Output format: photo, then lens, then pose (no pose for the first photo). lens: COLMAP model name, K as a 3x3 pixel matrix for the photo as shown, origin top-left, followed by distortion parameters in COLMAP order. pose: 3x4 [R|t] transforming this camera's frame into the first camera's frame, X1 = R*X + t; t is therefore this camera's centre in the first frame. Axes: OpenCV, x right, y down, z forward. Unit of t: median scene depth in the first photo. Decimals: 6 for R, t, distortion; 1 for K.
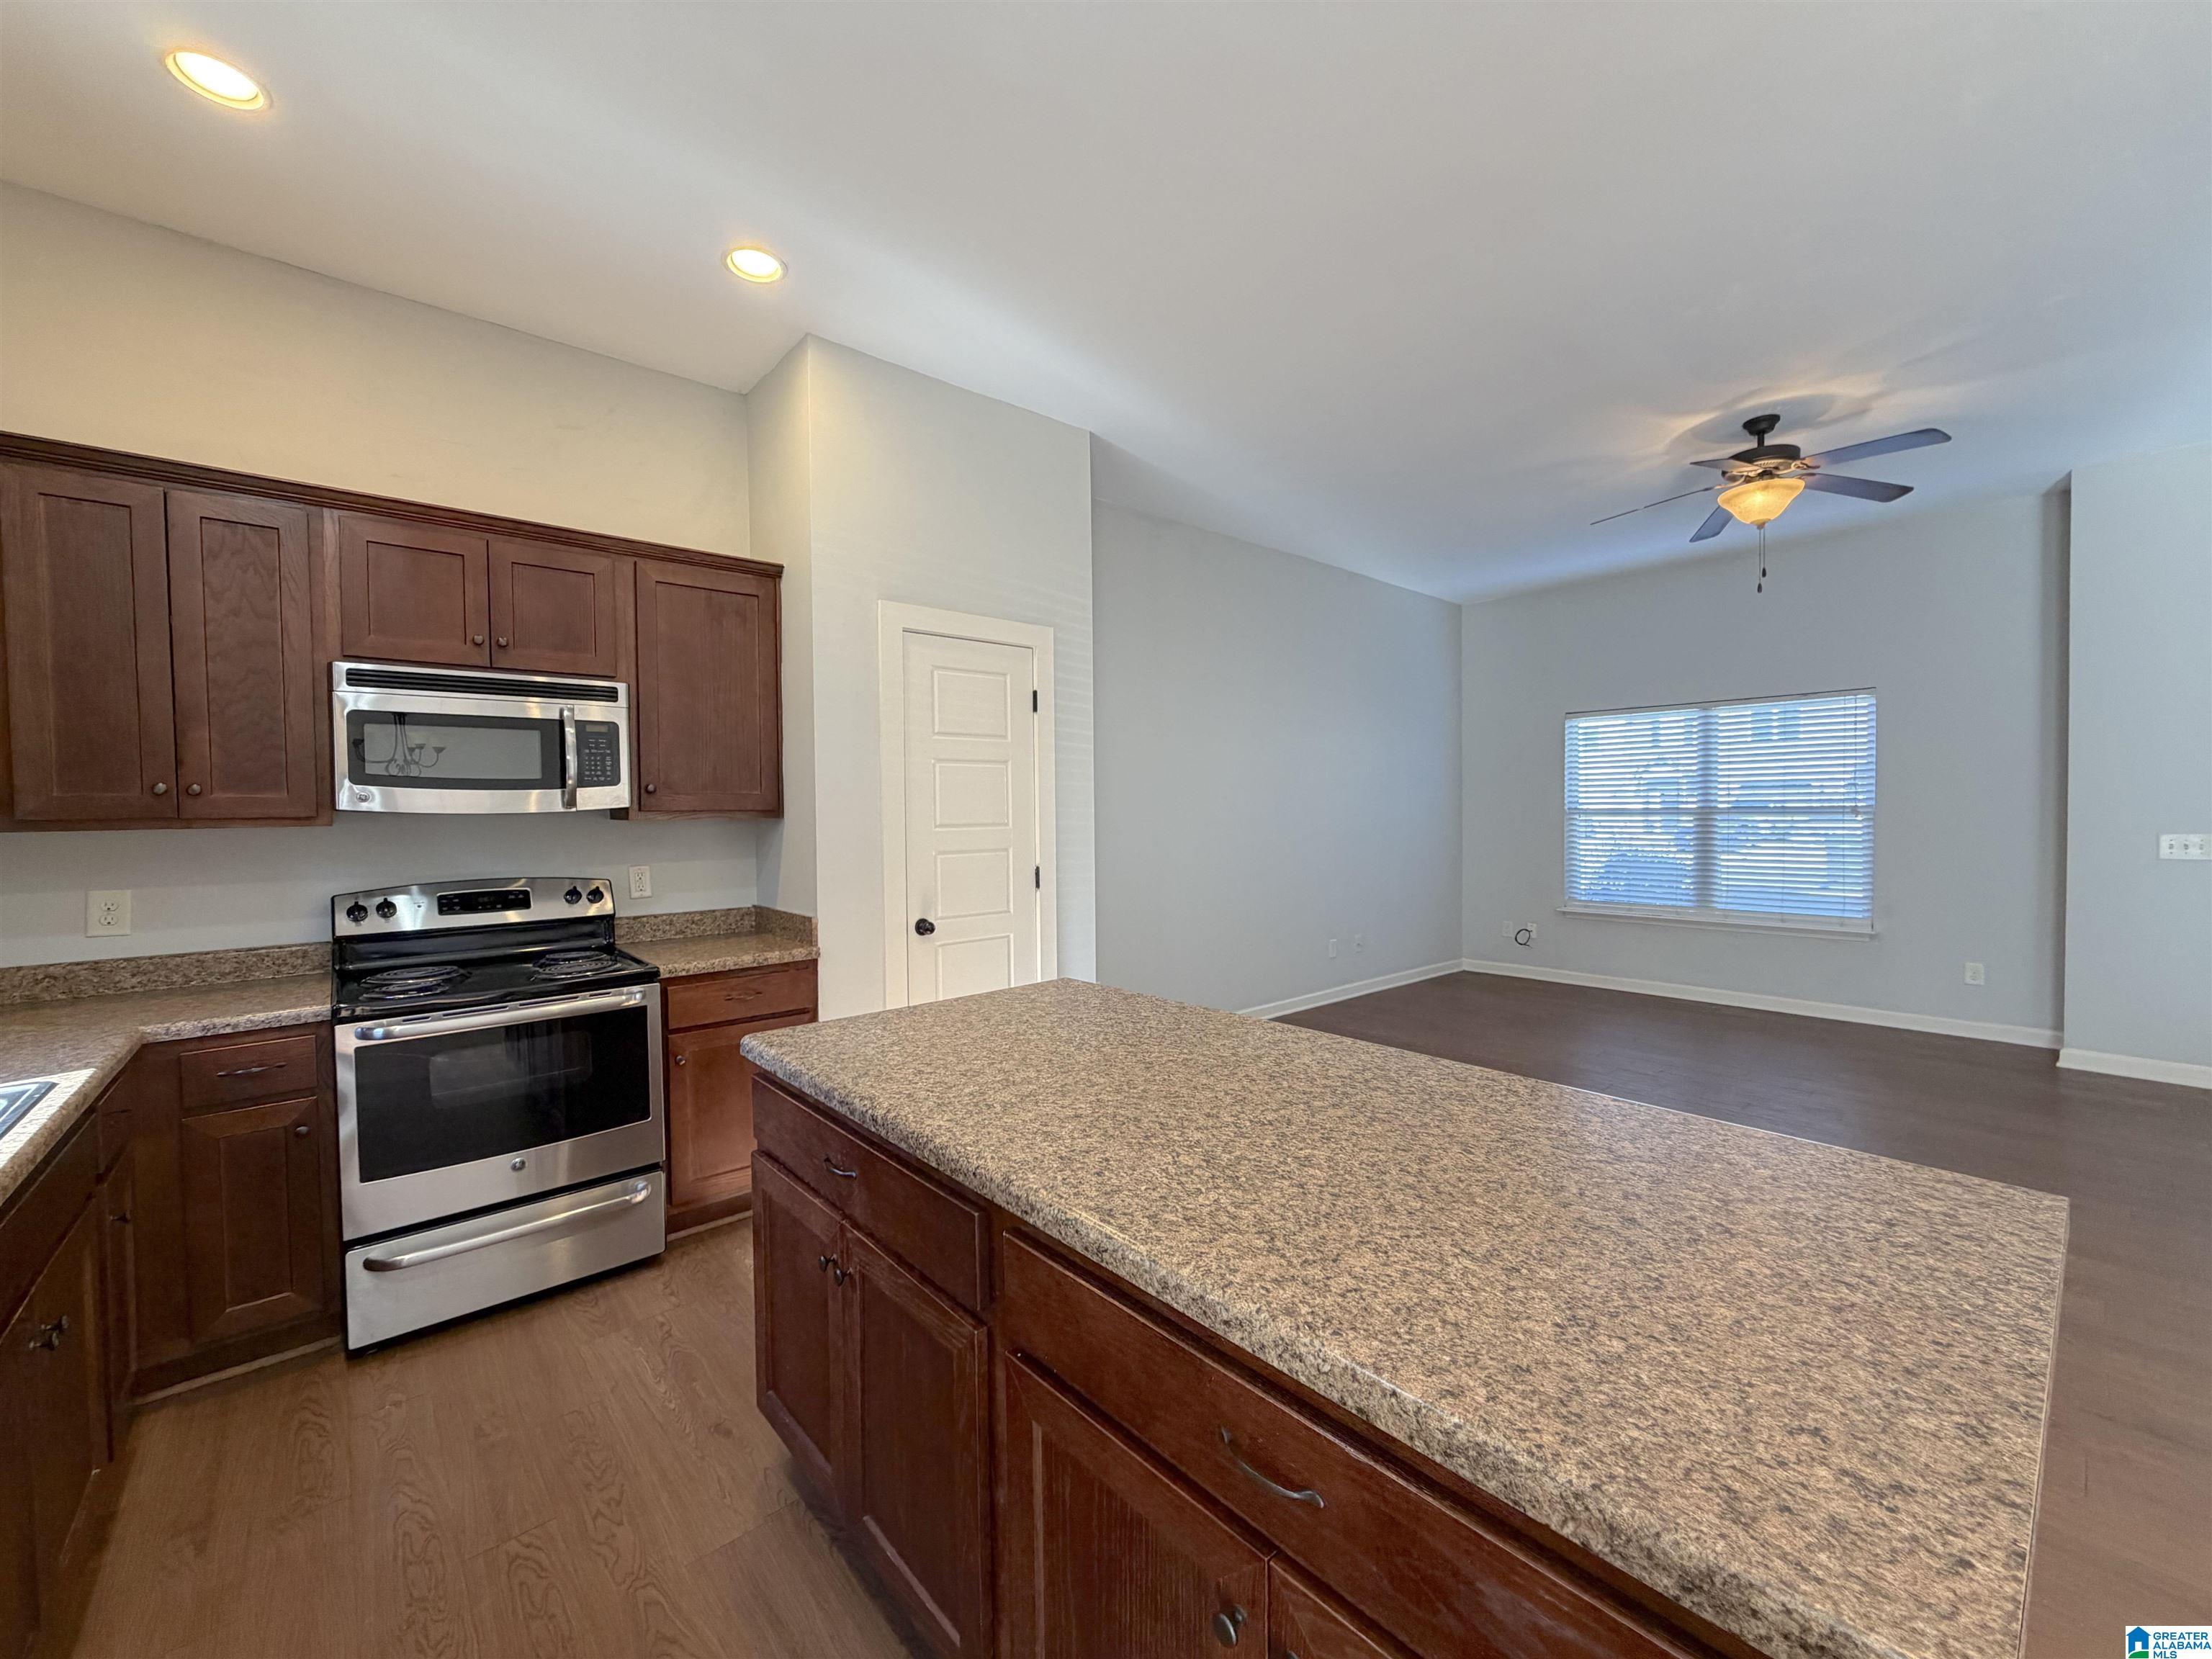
lens RADIAL K [[880.5, 0, 1093.7], [0, 880.5, 827.8], [0, 0, 1]] dist [-0.000541, 0.000414]
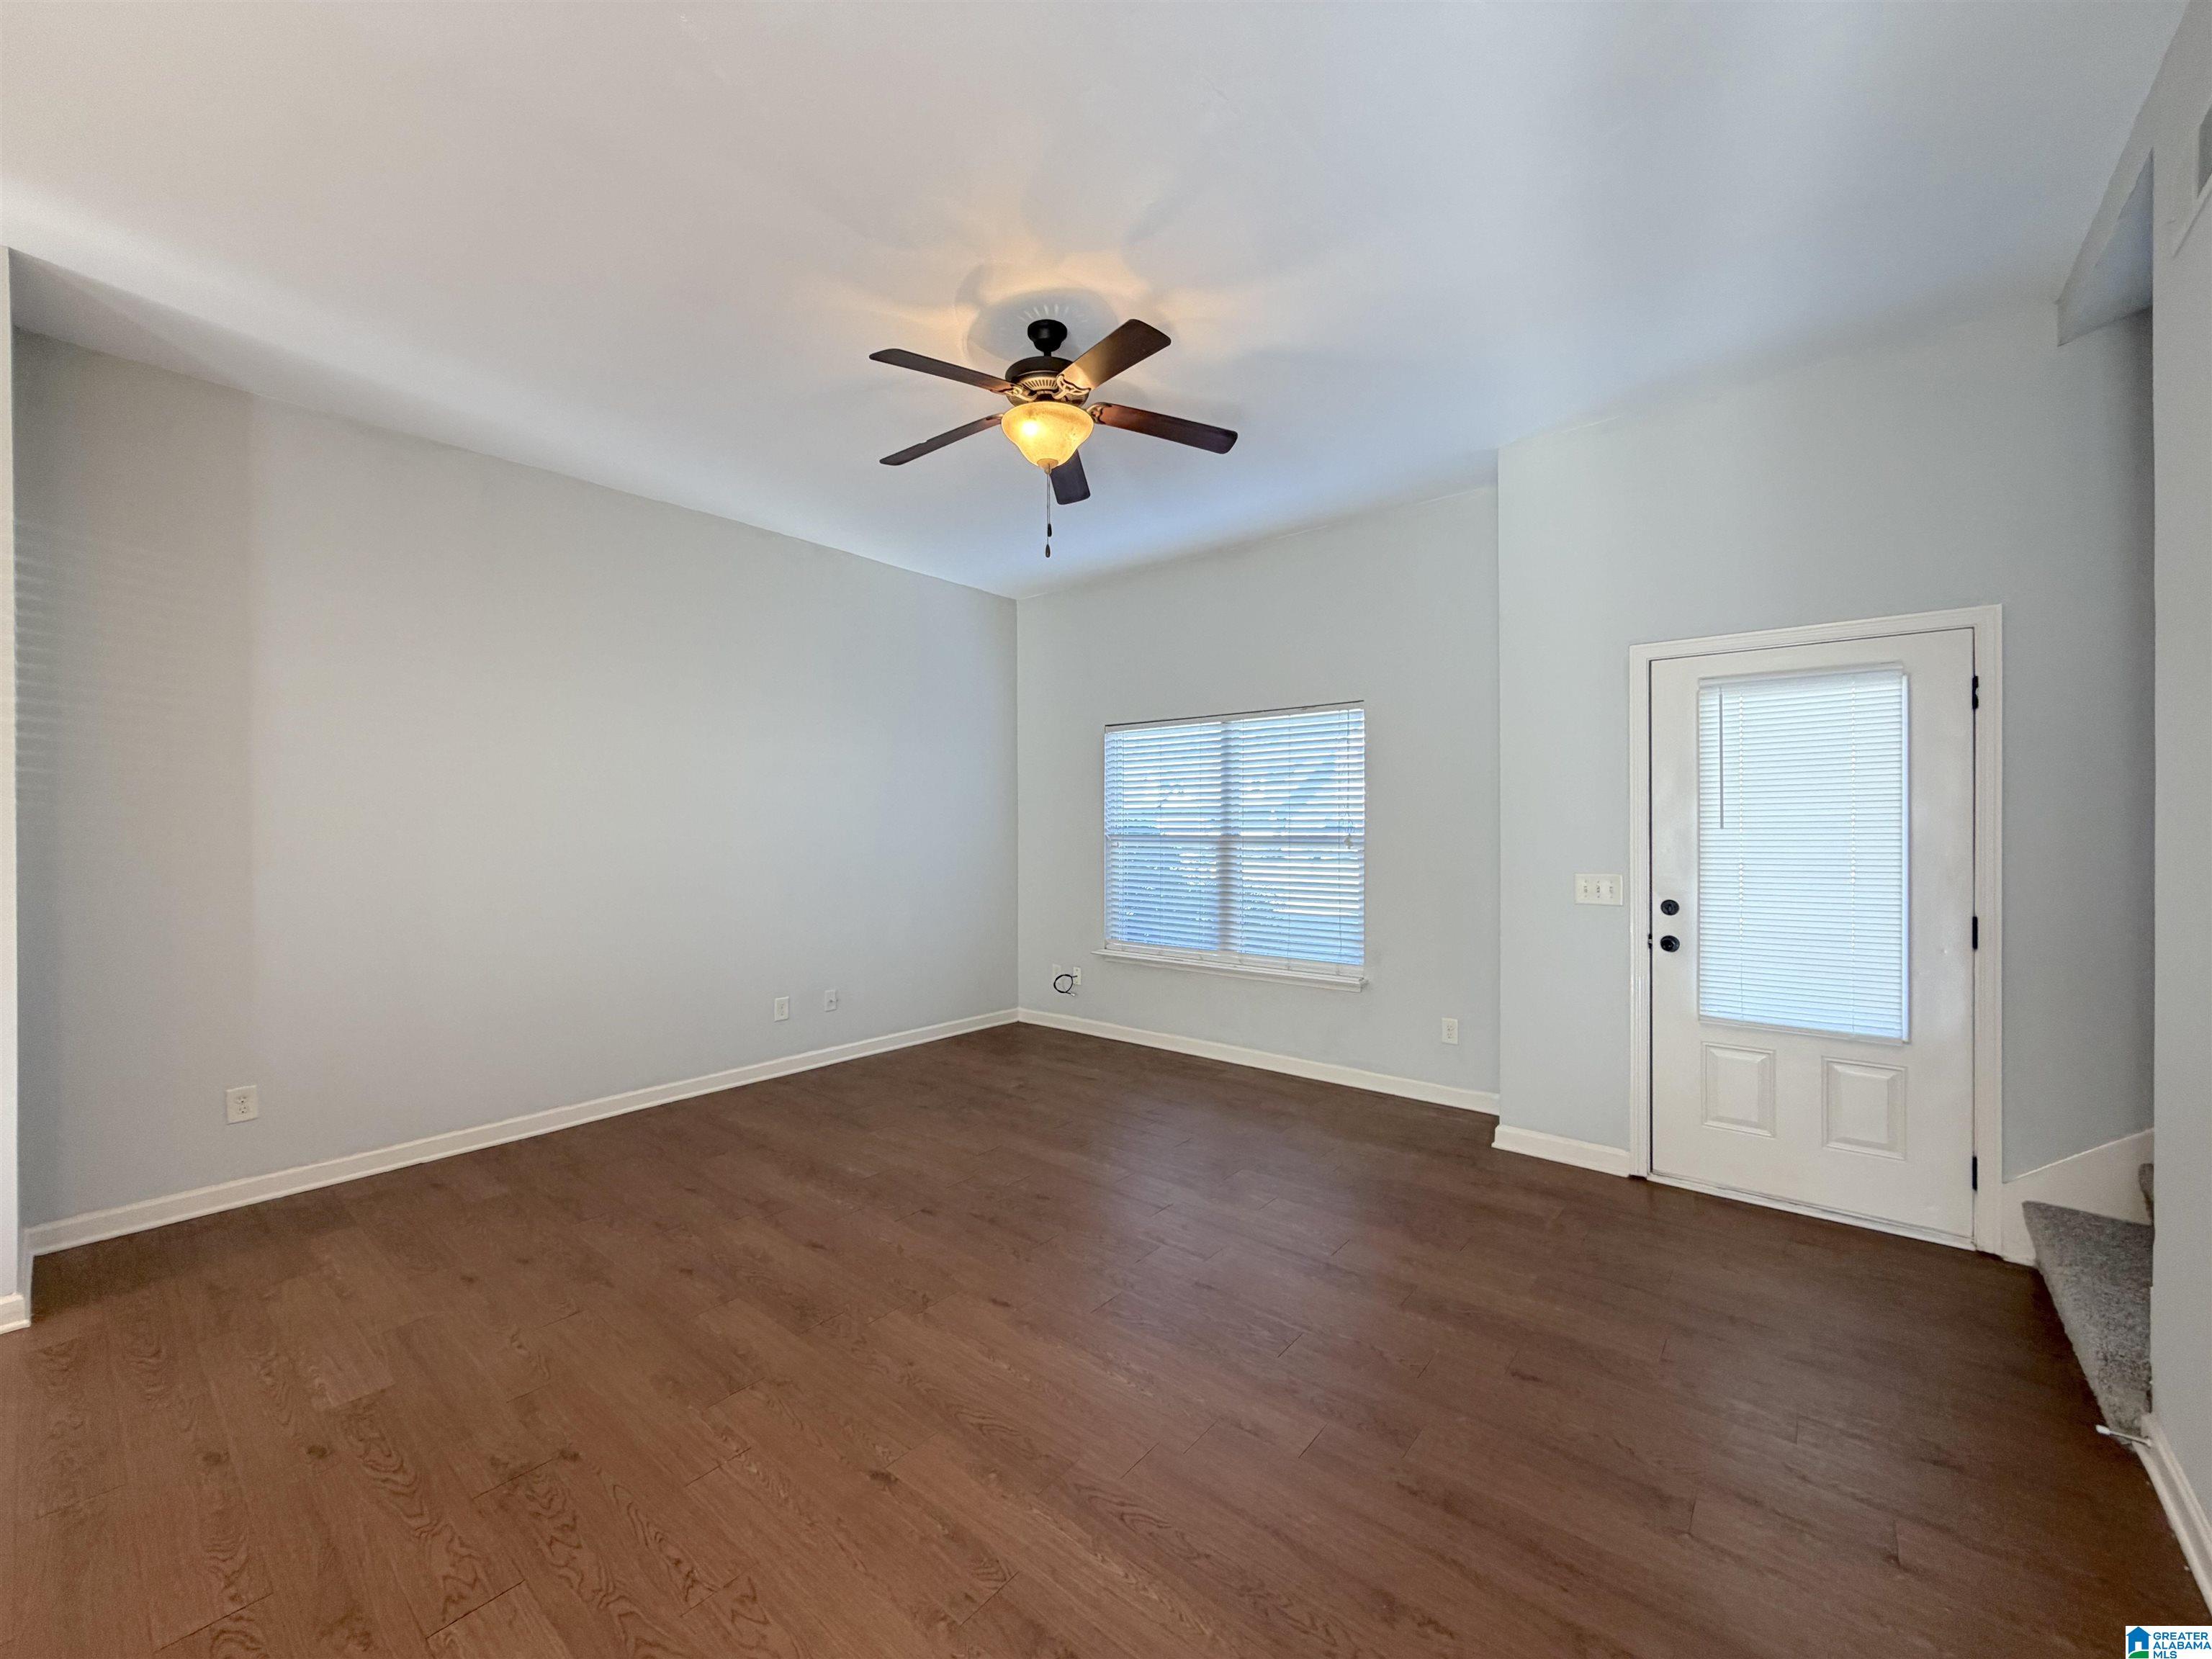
lens RADIAL K [[880.5, 0, 1086.8], [0, 880.5, 829.9], [0, 0, 1]] dist [-0.000541, 0.000414]
pose [[0.987786, 0.005161, 0.155729, 0.943637], [-0.002692, 0.999867, -0.016064, -0.032090], [-0.155792, 0.015448, 0.987669, 0.361022]]
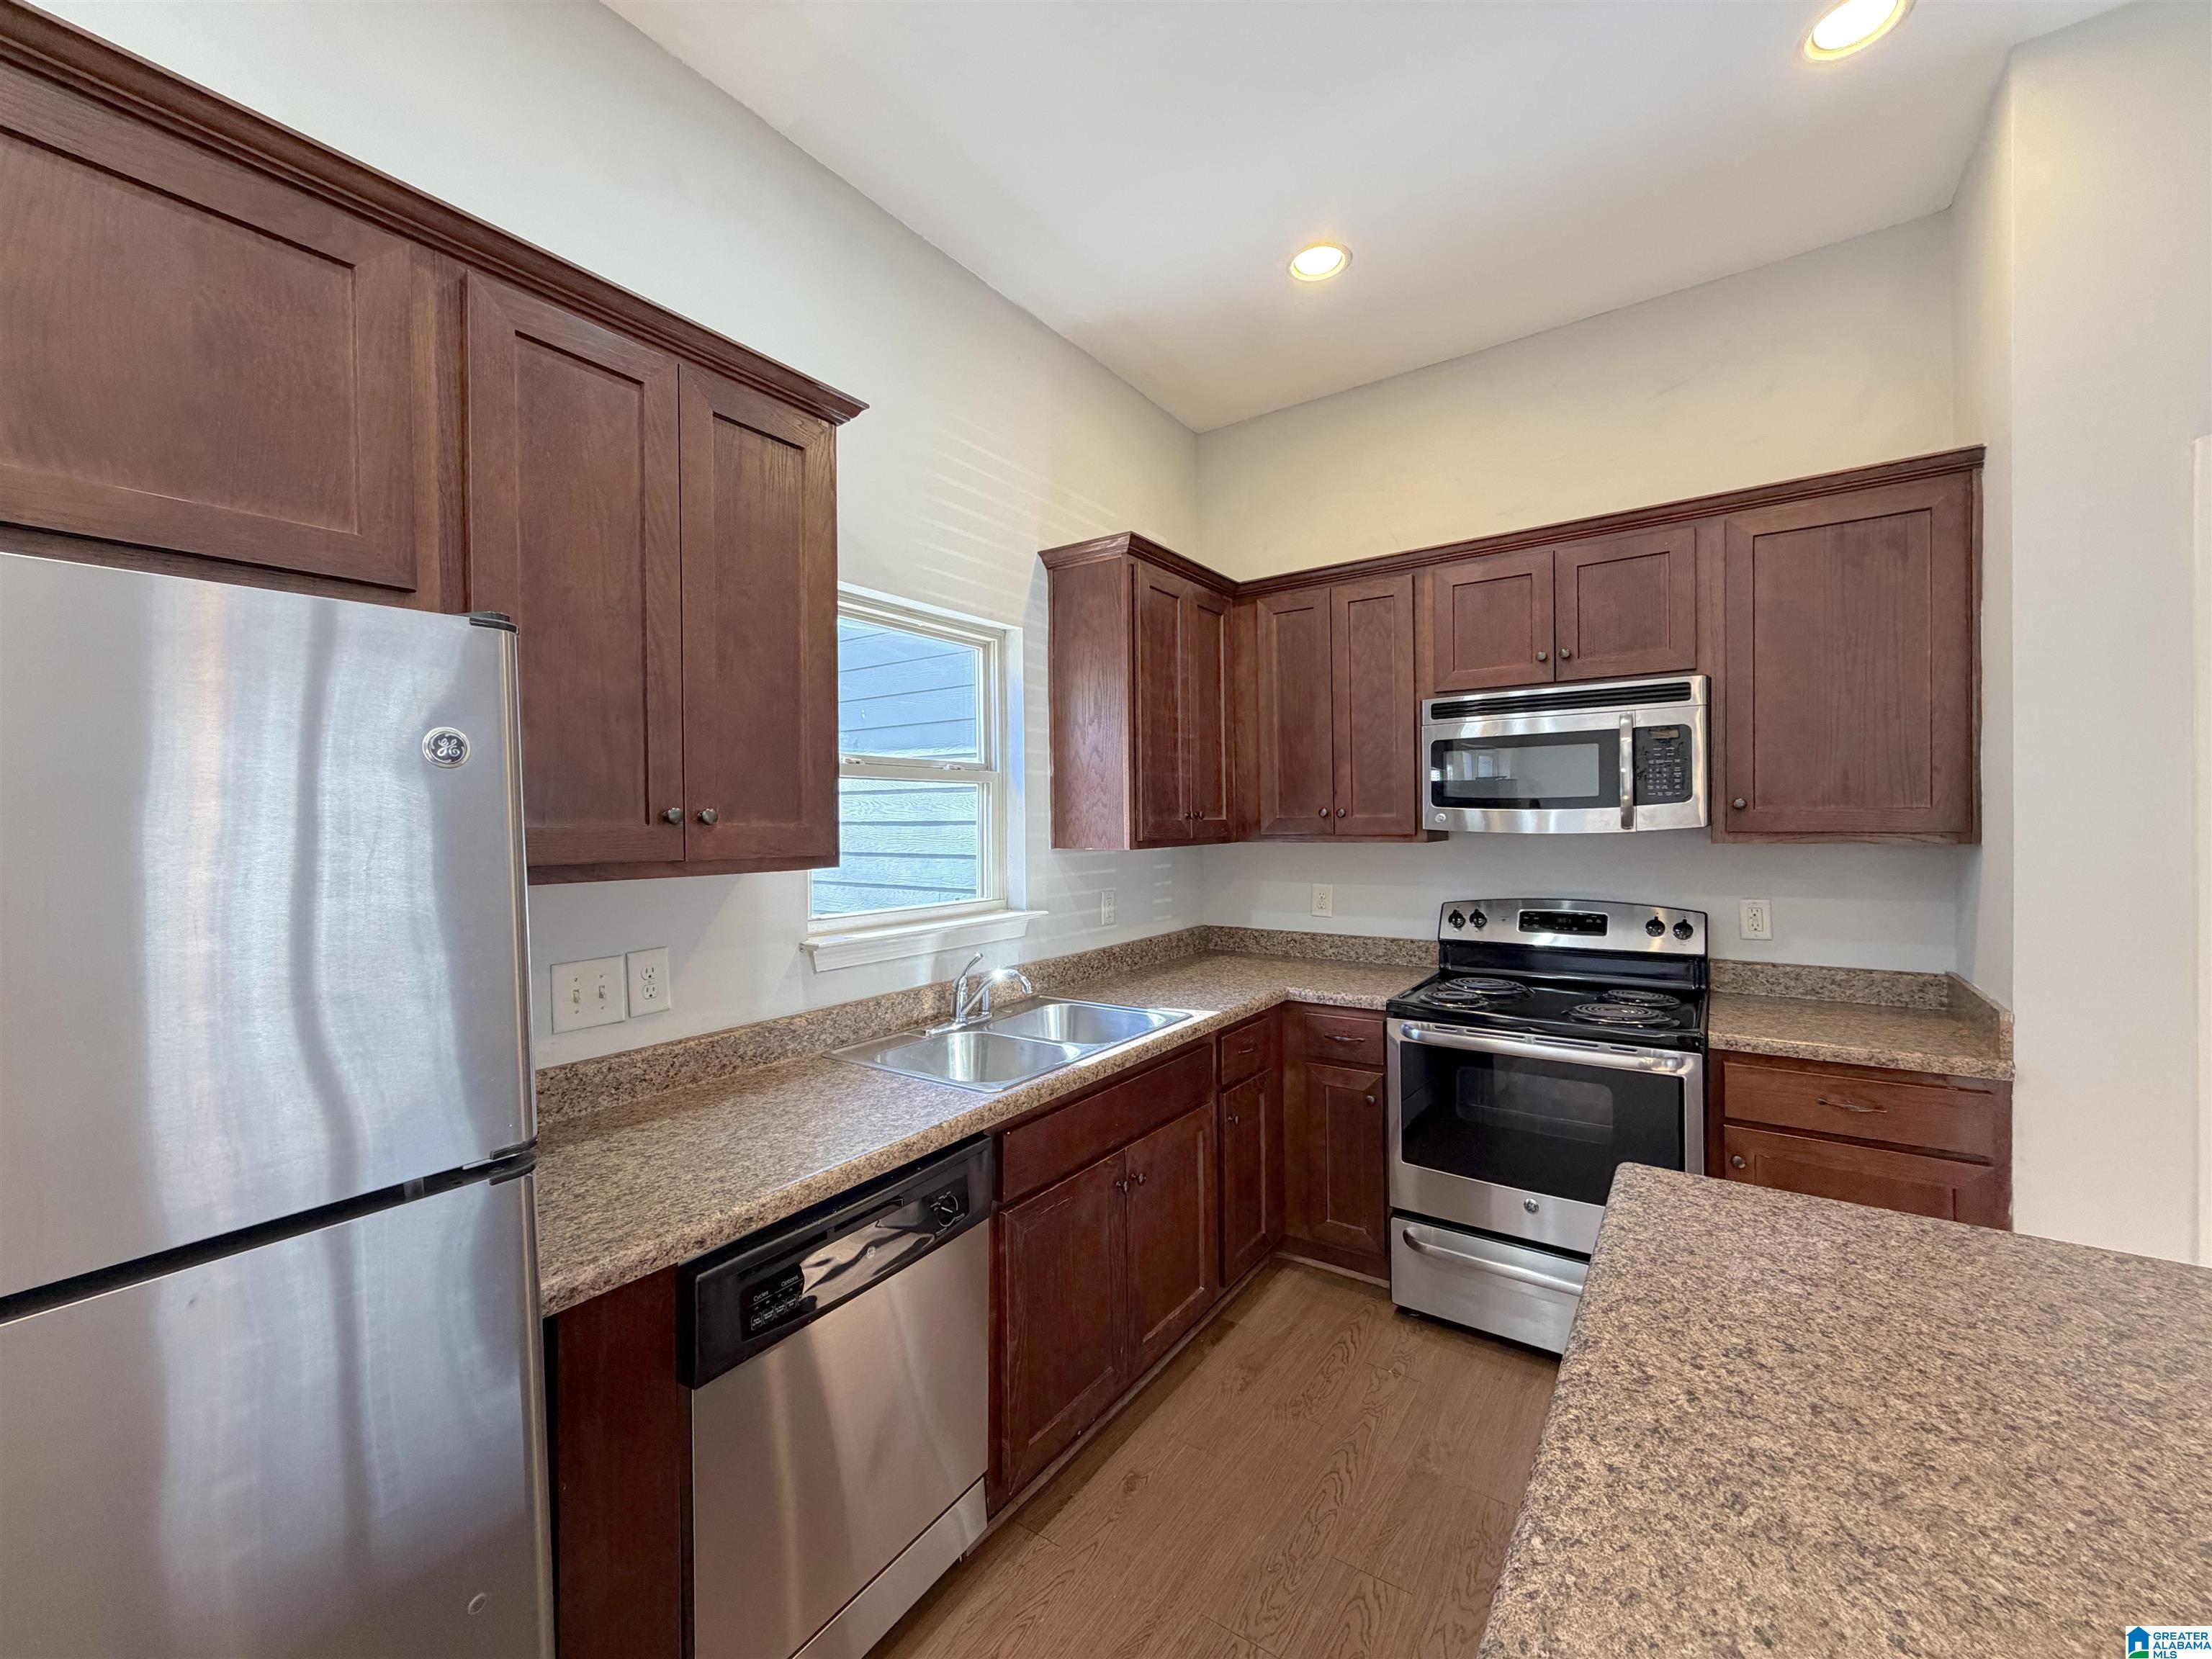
lens RADIAL K [[880.5, 0, 1097.4], [0, 880.5, 826.9], [0, 0, 1]] dist [-0.000541, 0.000414]
pose [[0.241559, 0.015182, -0.970267, 0.131998], [-0.013426, 0.999834, 0.012302, -0.027962], [0.970293, 0.010055, 0.241723, 0.275904]]
